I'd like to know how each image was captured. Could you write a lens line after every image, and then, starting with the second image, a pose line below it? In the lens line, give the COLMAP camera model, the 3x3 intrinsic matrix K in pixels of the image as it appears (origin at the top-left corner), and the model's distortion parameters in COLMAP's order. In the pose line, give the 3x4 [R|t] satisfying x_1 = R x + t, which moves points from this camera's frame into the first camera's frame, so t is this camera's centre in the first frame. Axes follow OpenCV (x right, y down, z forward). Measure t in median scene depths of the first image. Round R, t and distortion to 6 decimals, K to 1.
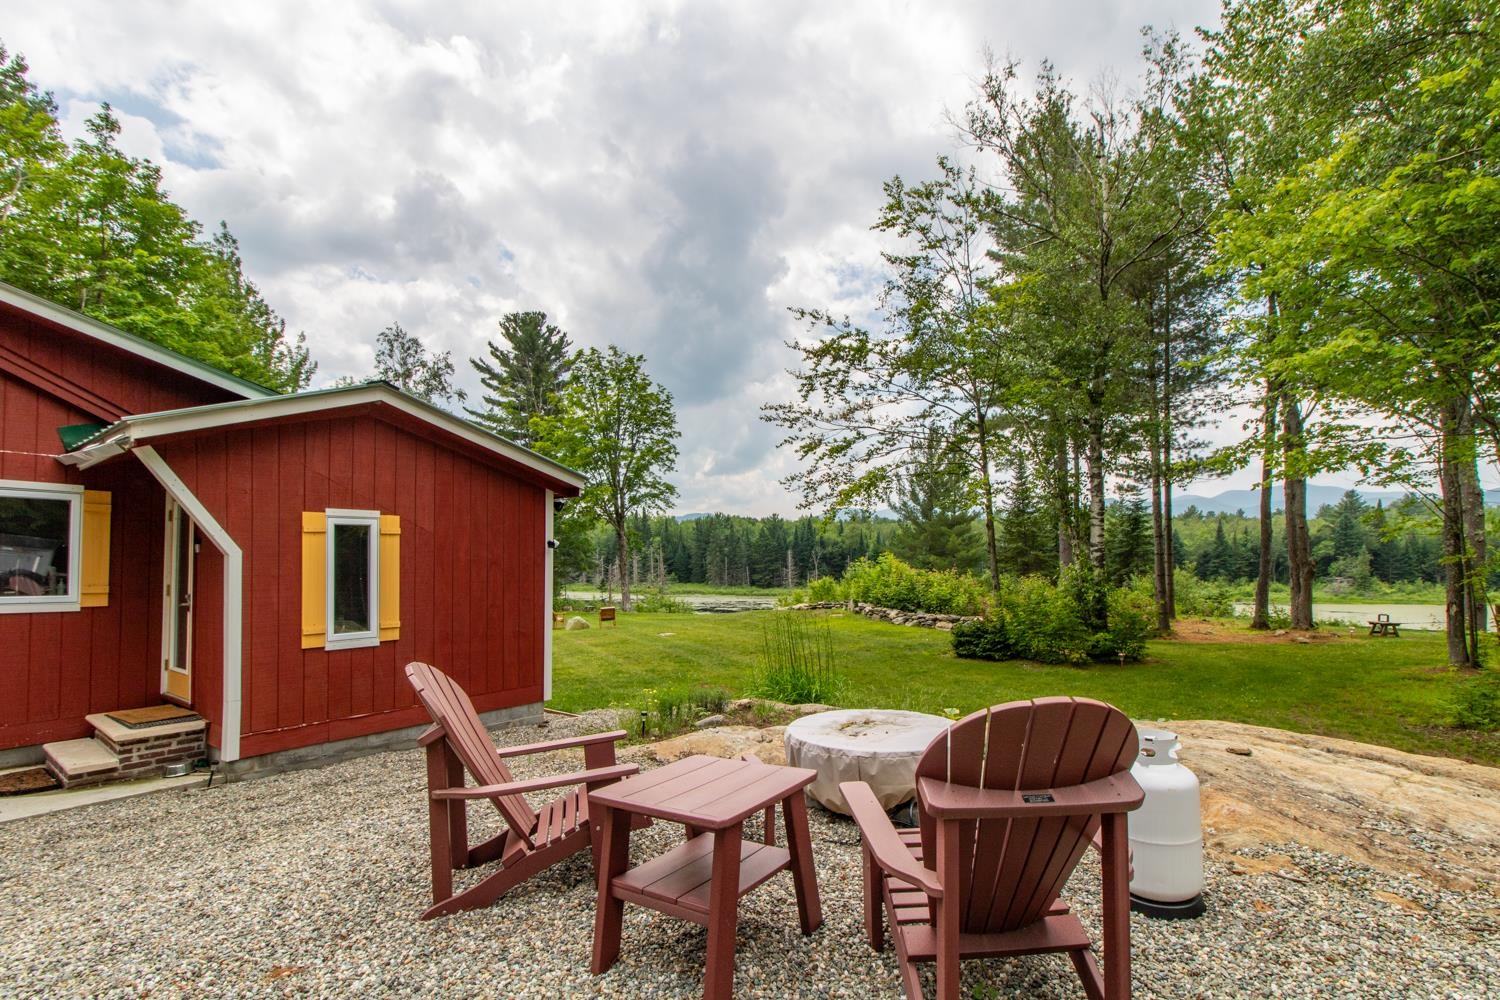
lens RADIAL K [[687.7, 0, 750.0], [0, 687.7, 500.0], [0, 0, 1]] dist [0.001790, 0.000268]
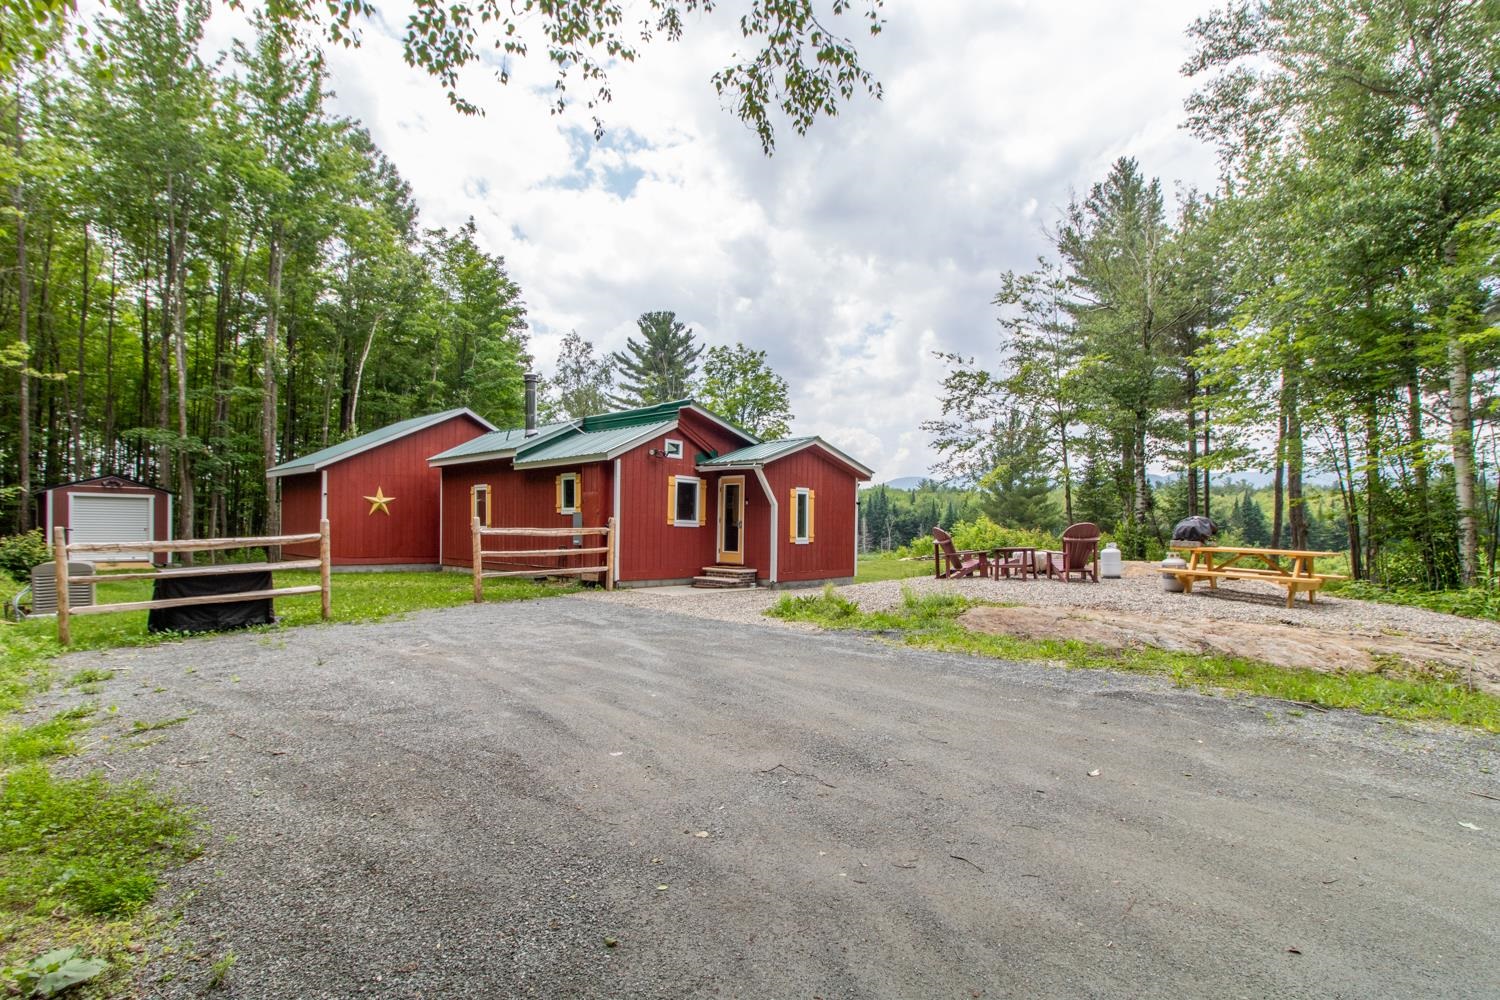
lens RADIAL K [[681.5, 0, 750.0], [0, 681.5, 490.8], [0, 0, 1]] dist [-0.000009, -0.000233]
pose [[0.995593, 0.007764, -0.093459, -0.068800], [-0.004682, 0.999440, 0.033146, -0.007170], [0.093664, -0.032562, 0.995071, -0.185256]]
